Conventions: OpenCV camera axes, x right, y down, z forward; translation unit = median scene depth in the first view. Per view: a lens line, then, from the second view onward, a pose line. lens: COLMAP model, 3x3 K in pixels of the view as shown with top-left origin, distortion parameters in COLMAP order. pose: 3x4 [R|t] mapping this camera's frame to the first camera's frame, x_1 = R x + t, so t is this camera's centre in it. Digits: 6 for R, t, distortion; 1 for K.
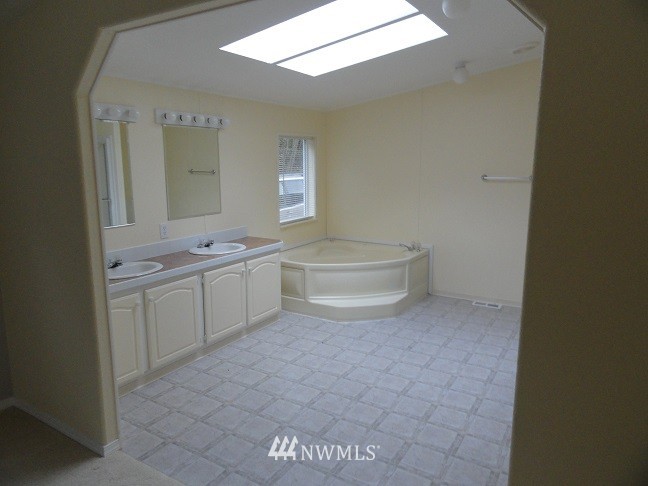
lens RADIAL K [[452.9, 0, 321.7], [0, 452.9, 245.1], [0, 0, 1]] dist [0.004400, 0.004446]
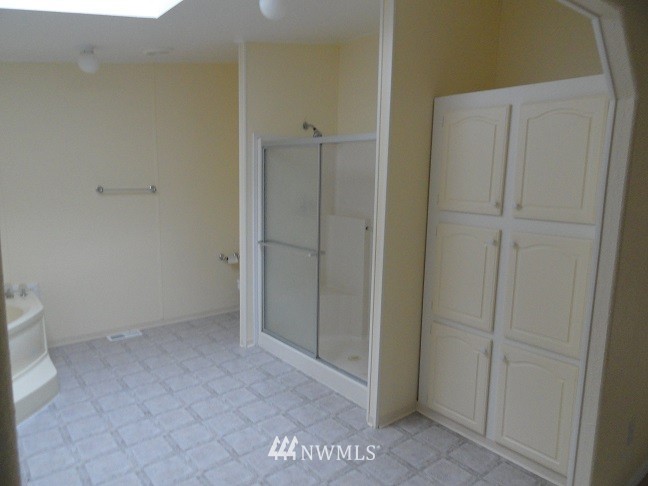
lens RADIAL K [[452.9, 0, 322.8], [0, 452.9, 240.5], [0, 0, 1]] dist [0.004400, 0.004446]
pose [[0.306828, -0.120238, 0.944139, -0.379594], [0.144669, 0.986353, 0.078600, -0.073281], [-0.940706, 0.112471, 0.320036, 0.420343]]
